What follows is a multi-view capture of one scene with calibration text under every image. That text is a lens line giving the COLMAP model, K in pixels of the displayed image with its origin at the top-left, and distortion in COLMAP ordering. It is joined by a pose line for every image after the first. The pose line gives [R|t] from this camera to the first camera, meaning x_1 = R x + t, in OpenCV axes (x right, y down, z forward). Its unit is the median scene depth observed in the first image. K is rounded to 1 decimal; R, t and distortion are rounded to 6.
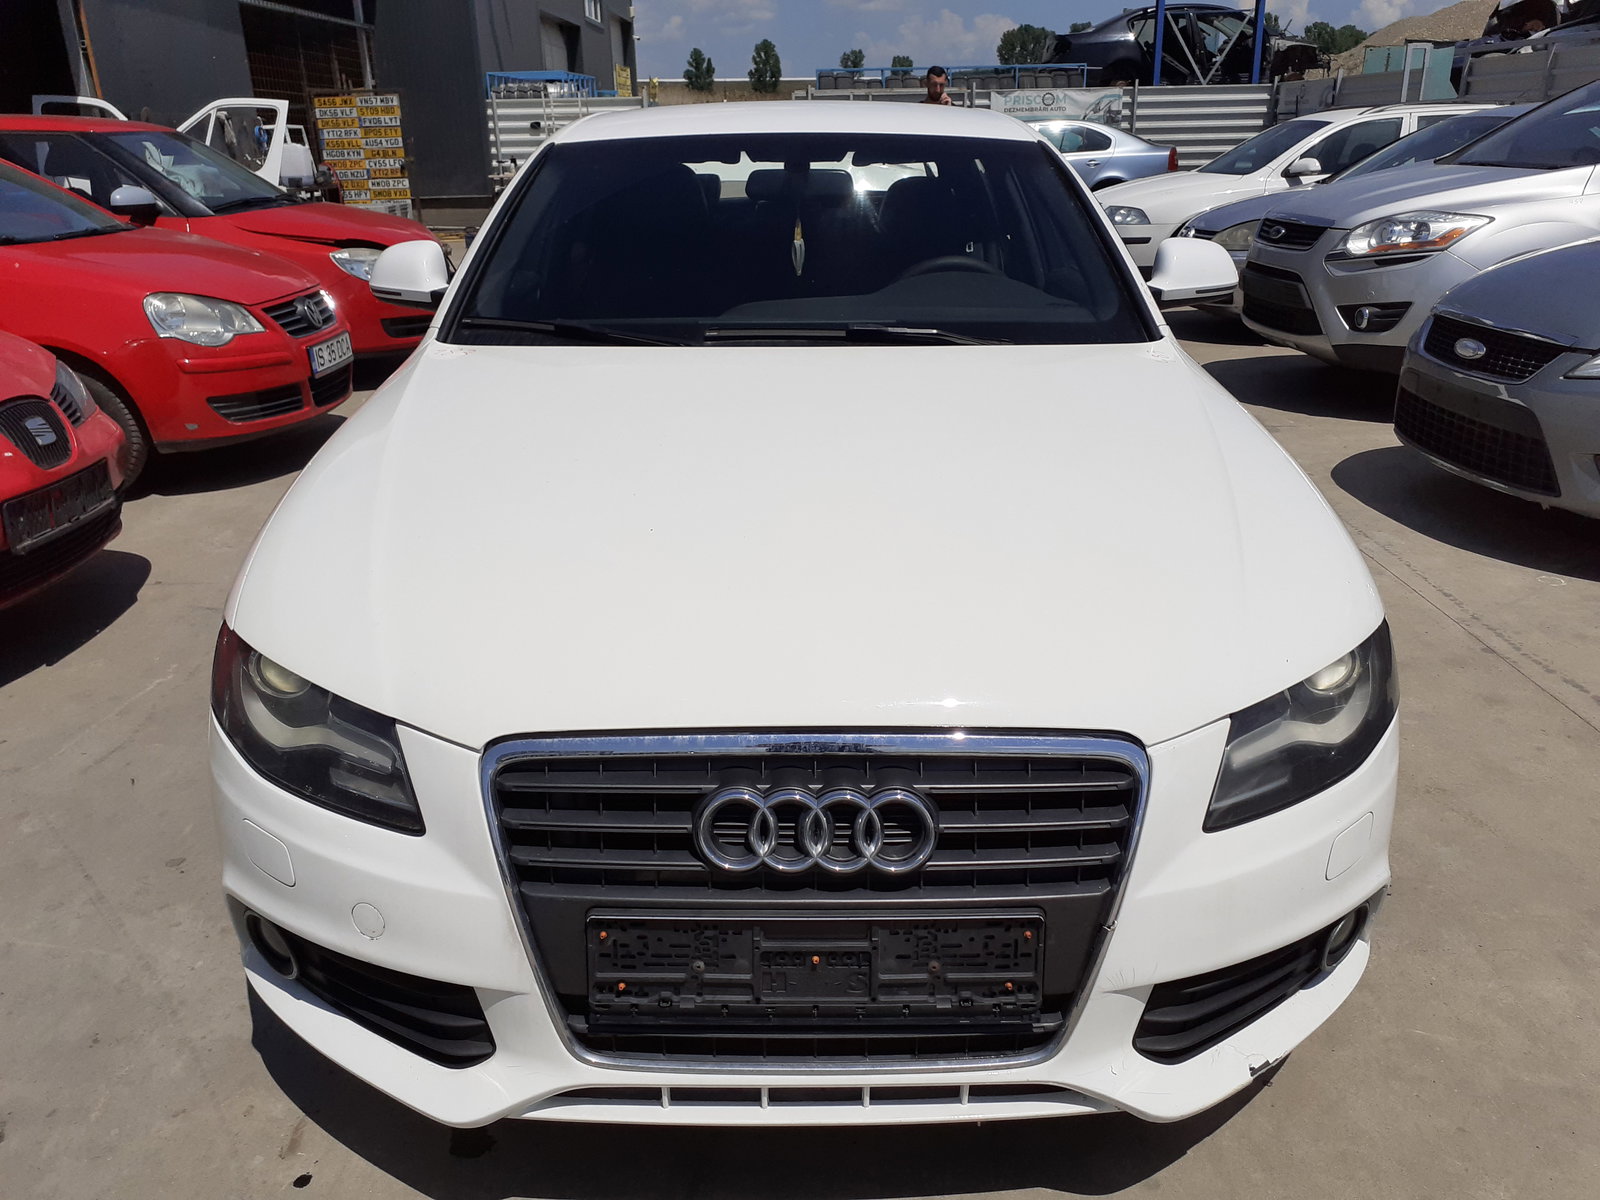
lens RADIAL K [[1338.3, 0, 800.0], [0, 1338.3, 600.0], [0, 0, 1]] dist [0.005826, 0.000577]
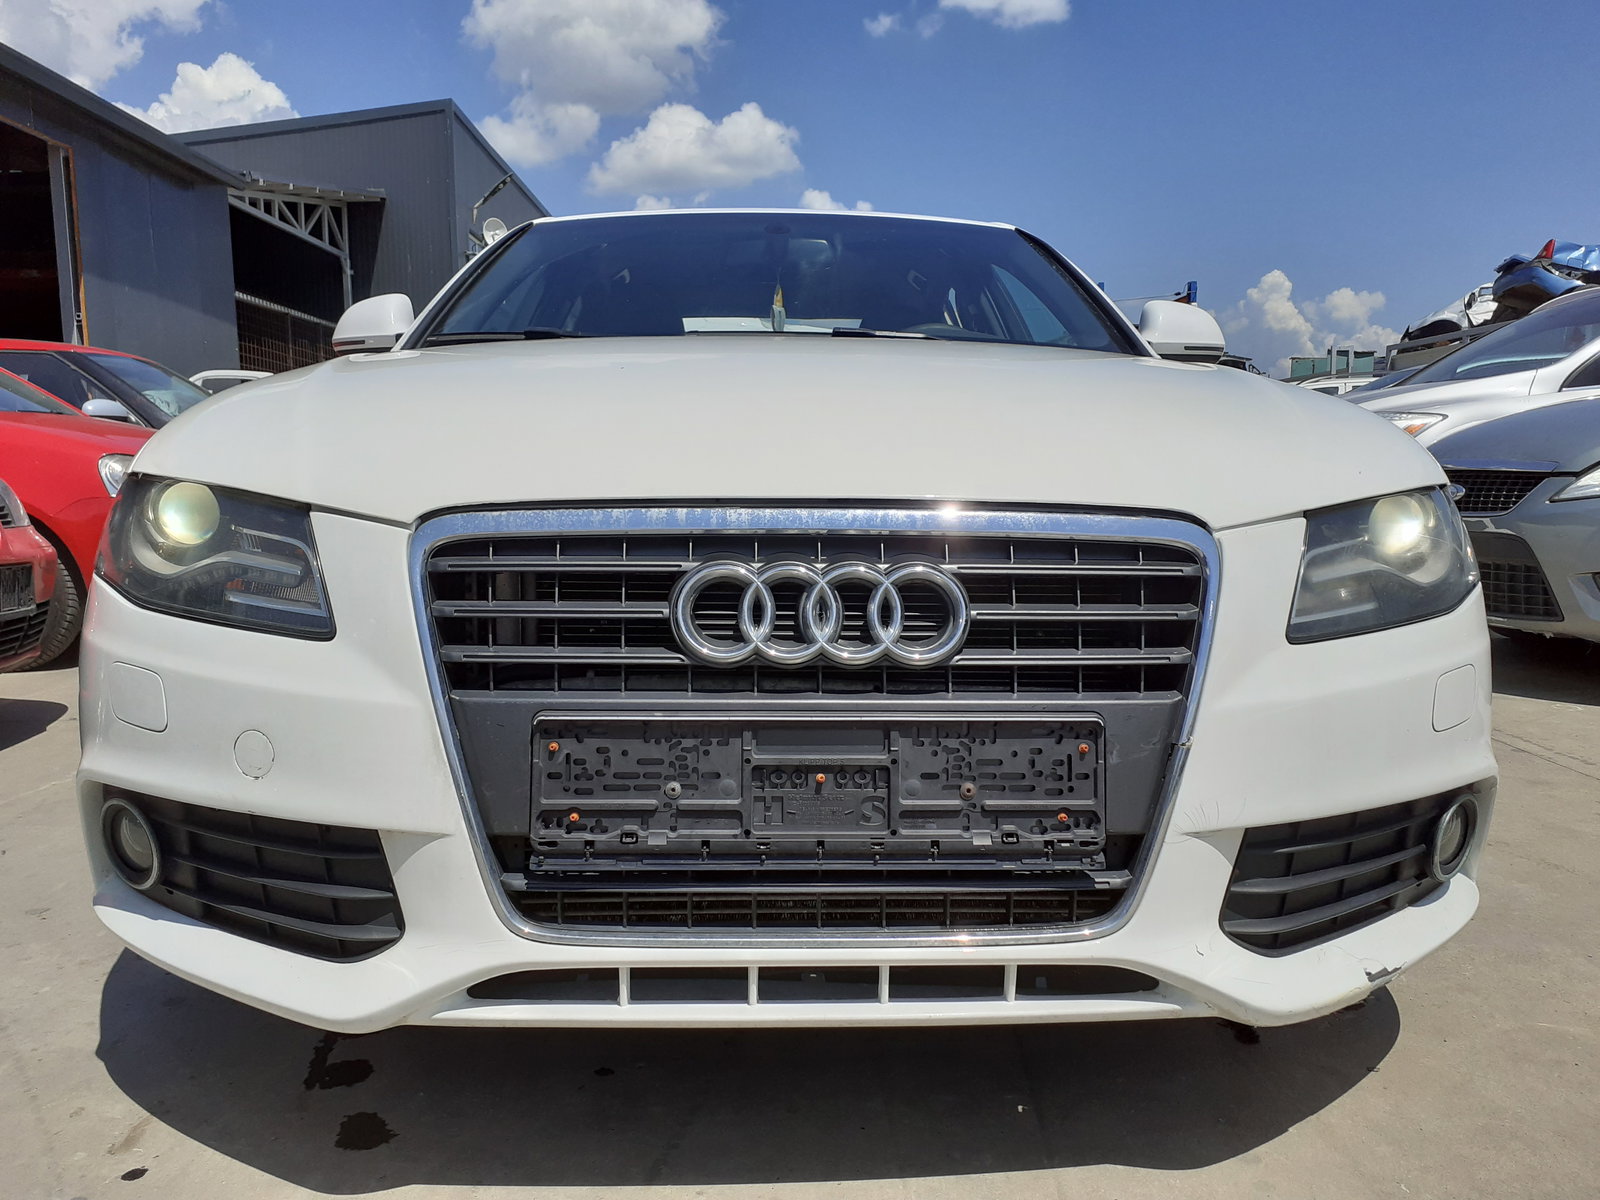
lens RADIAL K [[1309.2, 0, 801.6], [0, 1309.2, 637.2], [0, 0, 1]] dist [0.064927, -0.096010]
pose [[0.999454, 0.005927, 0.032516, -0.025215], [0.002234, 0.969426, -0.245375, 0.374861], [-0.032977, 0.245314, 0.968883, 0.222963]]
